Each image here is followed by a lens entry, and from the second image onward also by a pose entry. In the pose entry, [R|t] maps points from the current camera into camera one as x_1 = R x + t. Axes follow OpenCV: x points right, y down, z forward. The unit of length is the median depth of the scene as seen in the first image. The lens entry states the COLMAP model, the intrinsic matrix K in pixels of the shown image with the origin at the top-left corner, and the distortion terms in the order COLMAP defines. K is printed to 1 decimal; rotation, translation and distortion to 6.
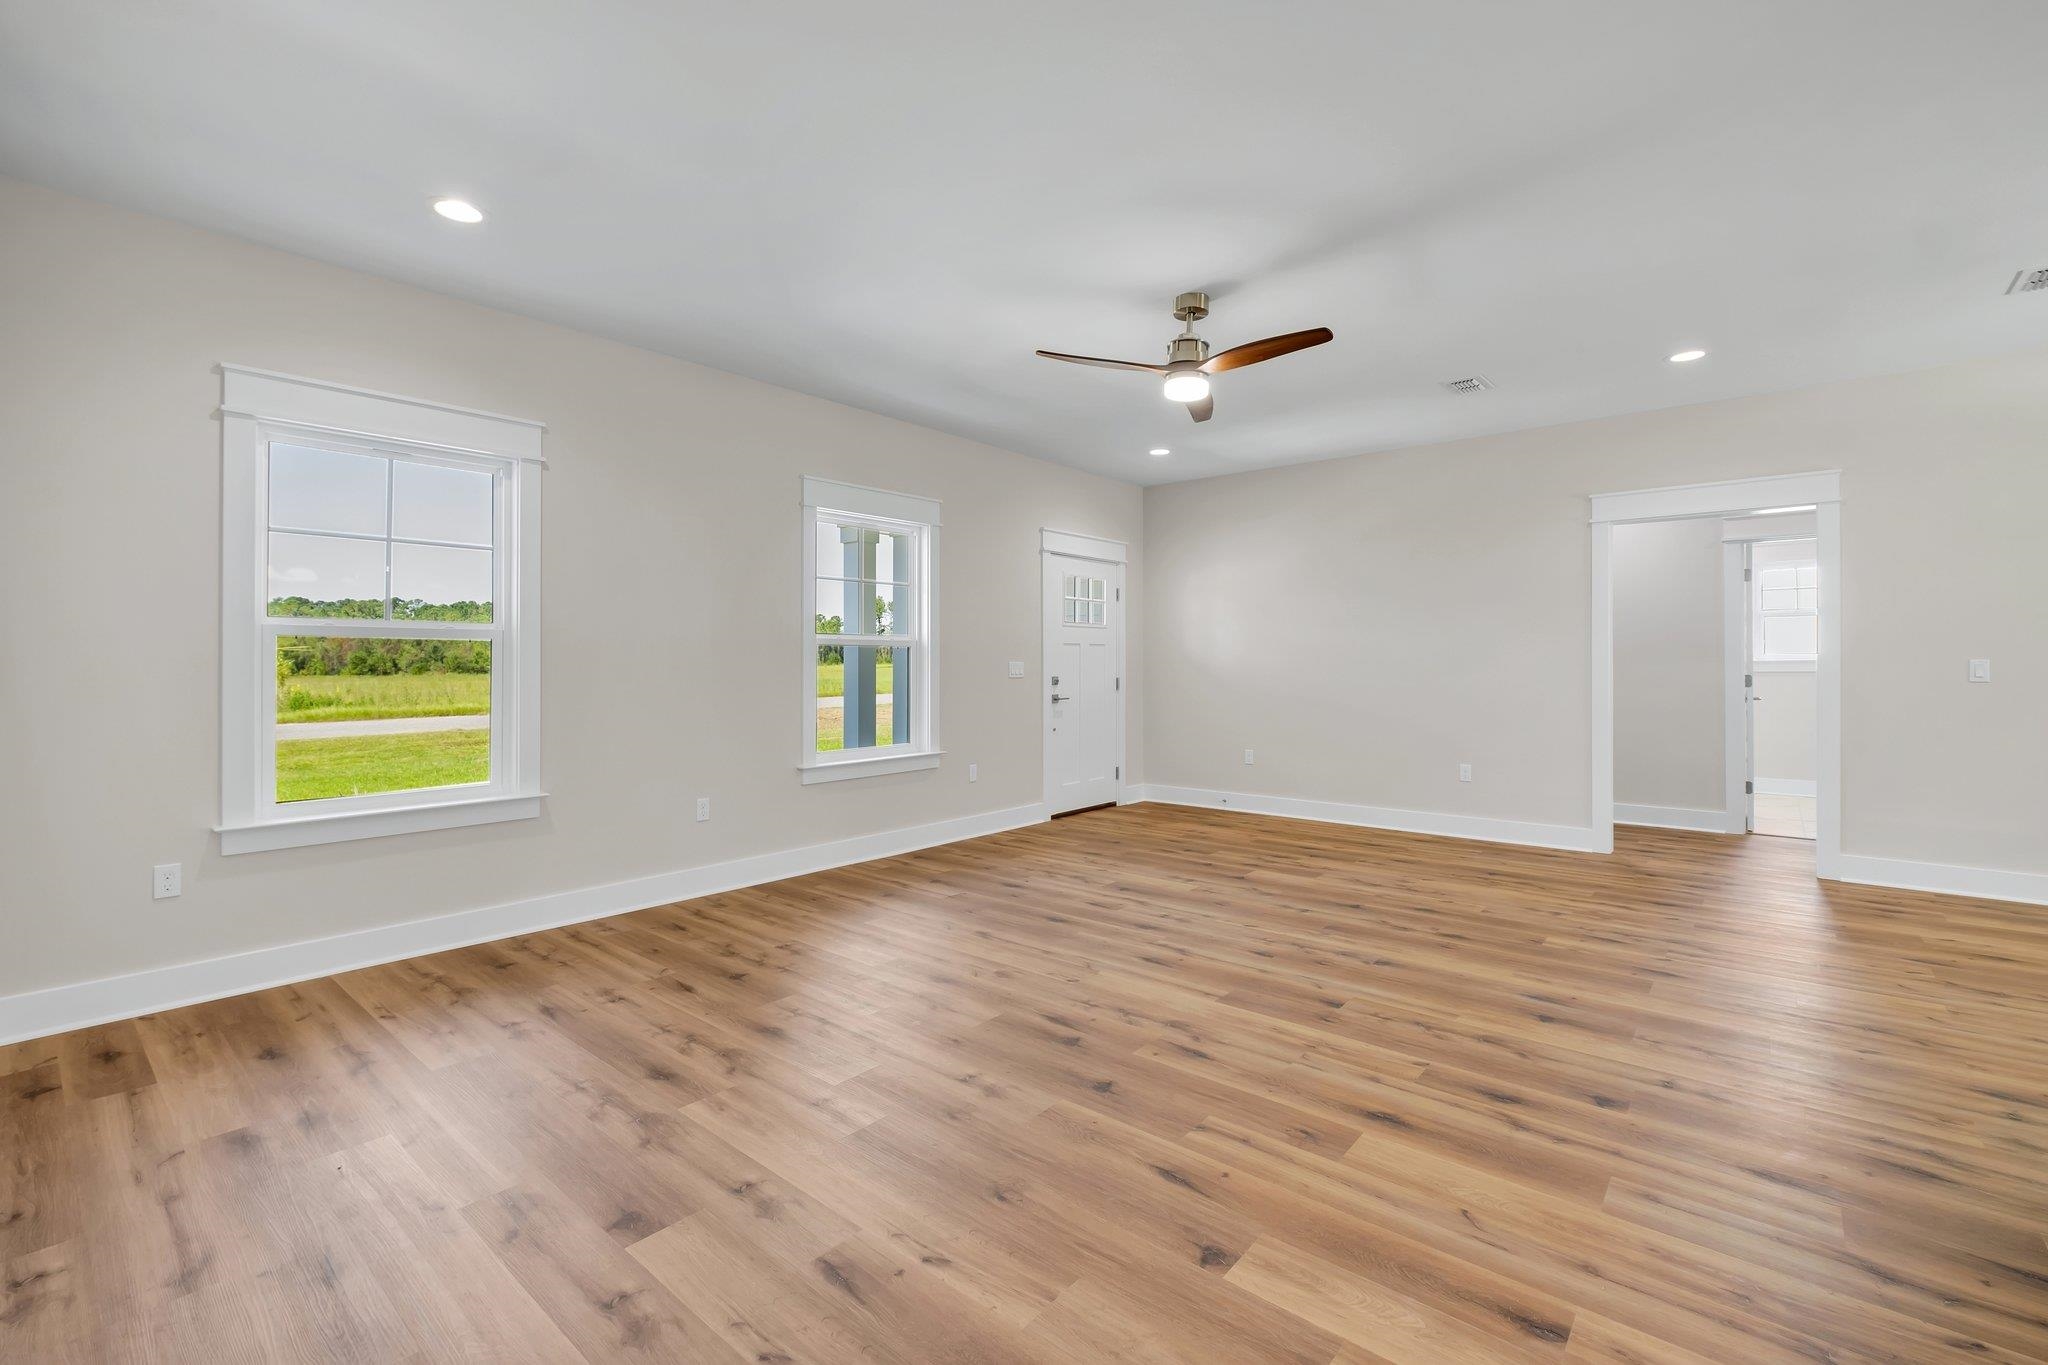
lens RADIAL K [[885.5, 0, 1024.6], [0, 885.5, 660.8], [0, 0, 1]] dist [-0.005858, 0.000006]
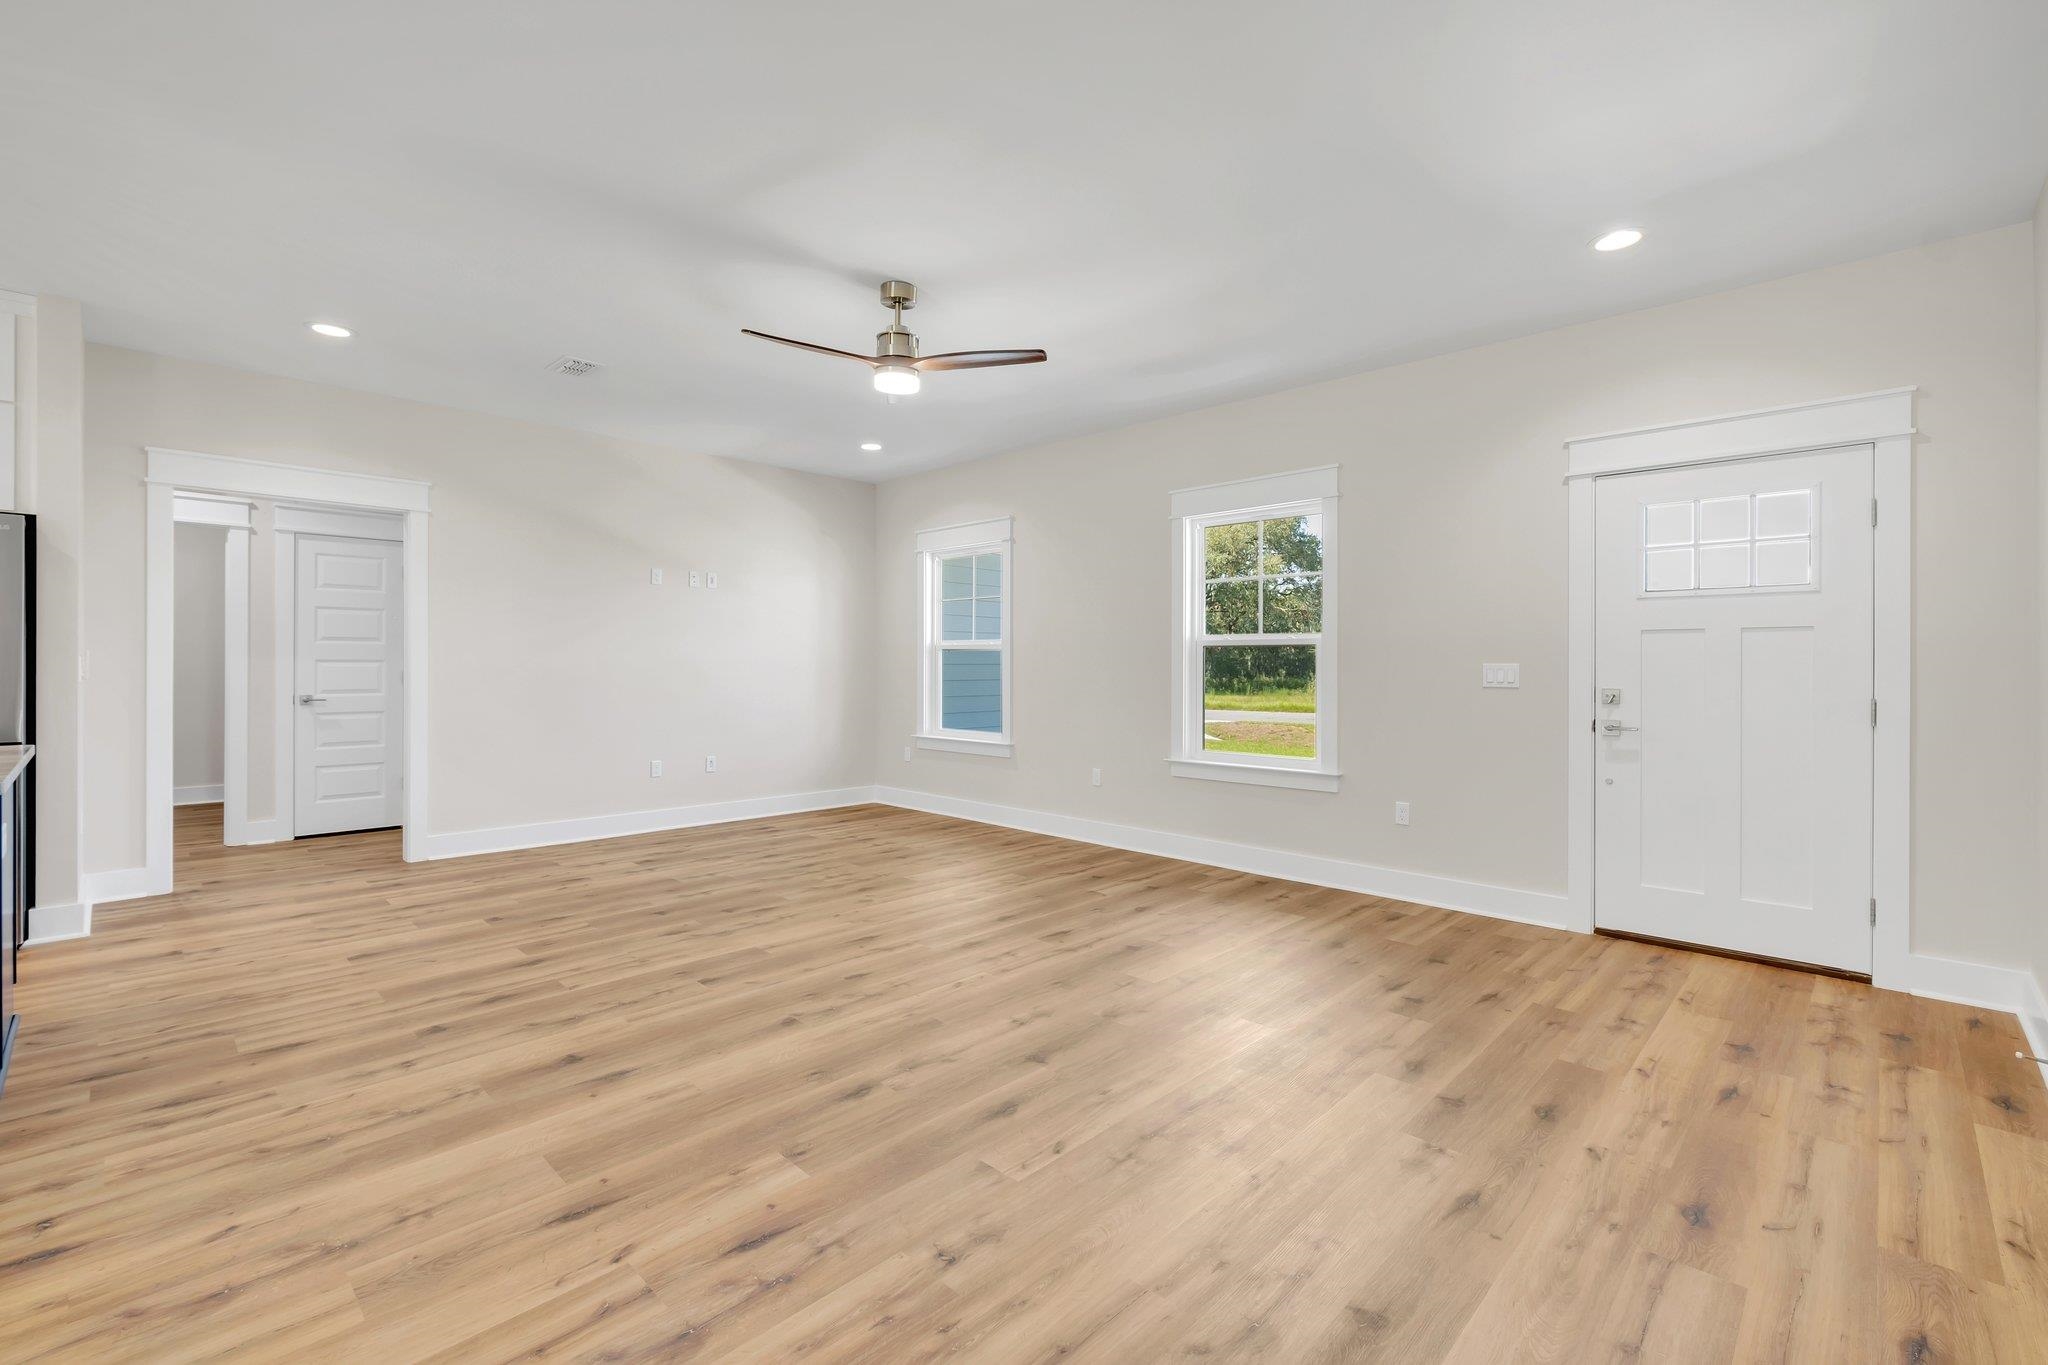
lens RADIAL K [[888.8, 0, 1021.9], [0, 888.8, 663.1], [0, 0, 1]] dist [-0.010138, -0.000244]
pose [[-0.065449, -0.000152, -0.997856, 1.340831], [-0.002862, 0.999996, 0.000036, 0.004095], [0.997852, 0.002859, -0.065449, 1.395218]]
